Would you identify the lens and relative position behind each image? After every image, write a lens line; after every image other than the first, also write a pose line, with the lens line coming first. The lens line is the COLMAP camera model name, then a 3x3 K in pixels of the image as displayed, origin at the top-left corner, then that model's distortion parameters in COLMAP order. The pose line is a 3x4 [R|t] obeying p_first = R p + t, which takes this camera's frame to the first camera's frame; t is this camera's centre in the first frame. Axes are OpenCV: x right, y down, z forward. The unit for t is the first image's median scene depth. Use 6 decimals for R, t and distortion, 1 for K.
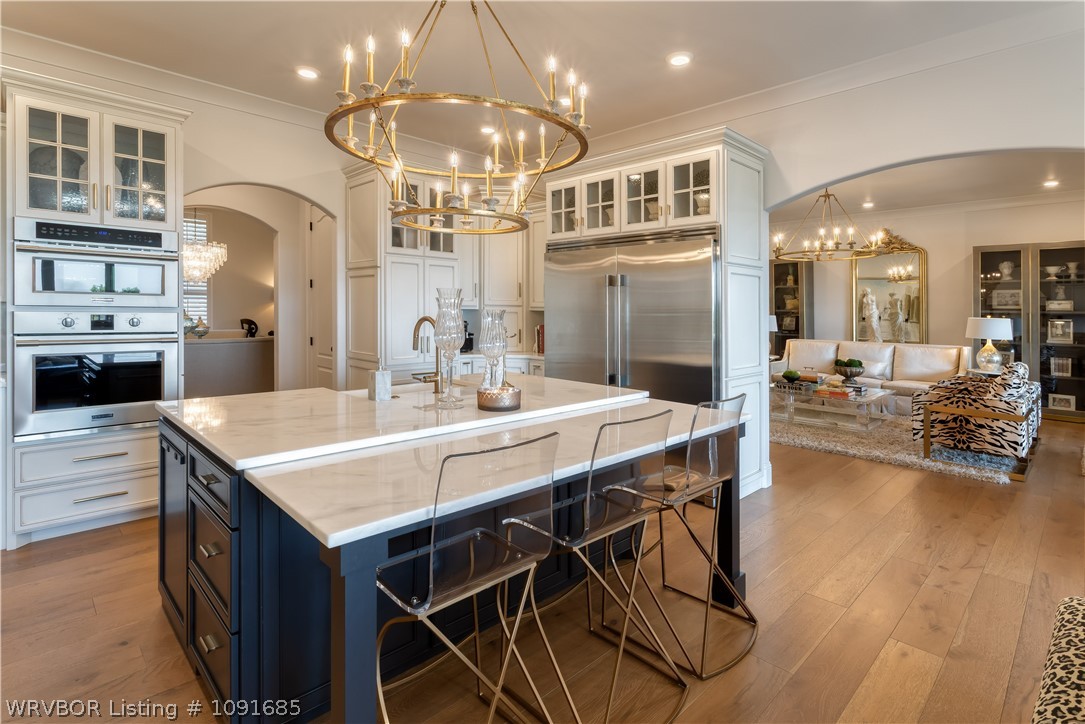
lens RADIAL K [[545.3, 0, 543.8], [0, 545.3, 305.8], [0, 0, 1]] dist [-0.000099, 0.000124]
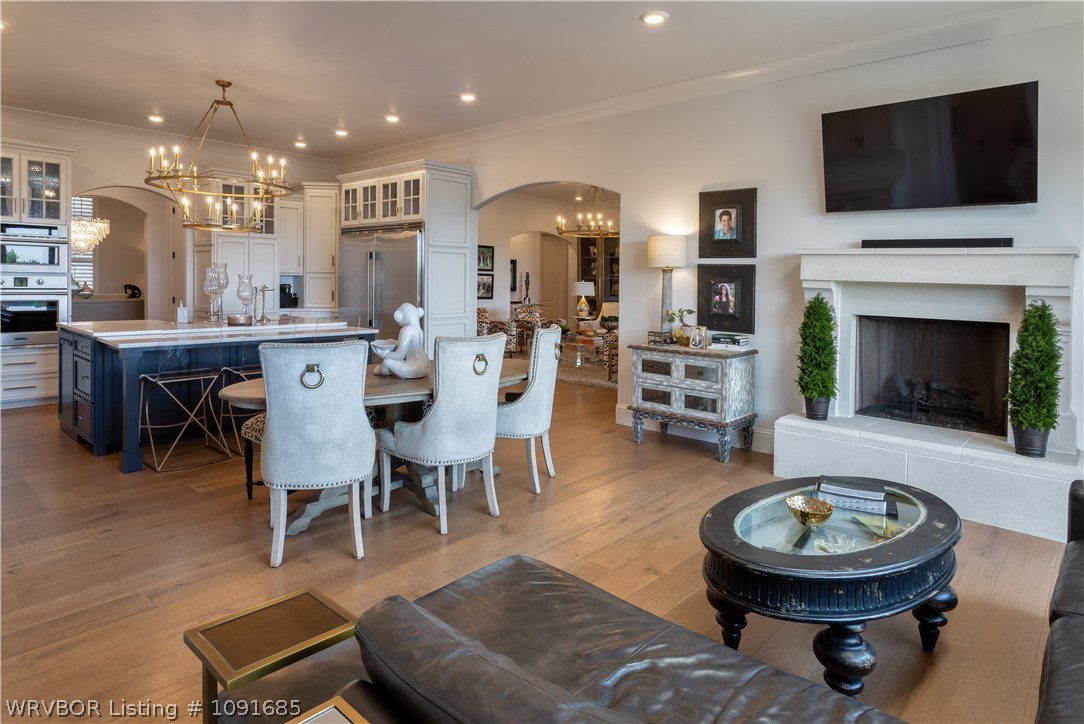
lens RADIAL K [[641.0, 0, 541.1], [0, 641.0, 276.0], [0, 0, 1]] dist [-0.026540, 0.018640]
pose [[0.998566, 0.002622, 0.053472, 0.460353], [-0.002779, 0.999992, 0.002861, 0.001910], [-0.053464, -0.003005, 0.998565, -0.699022]]
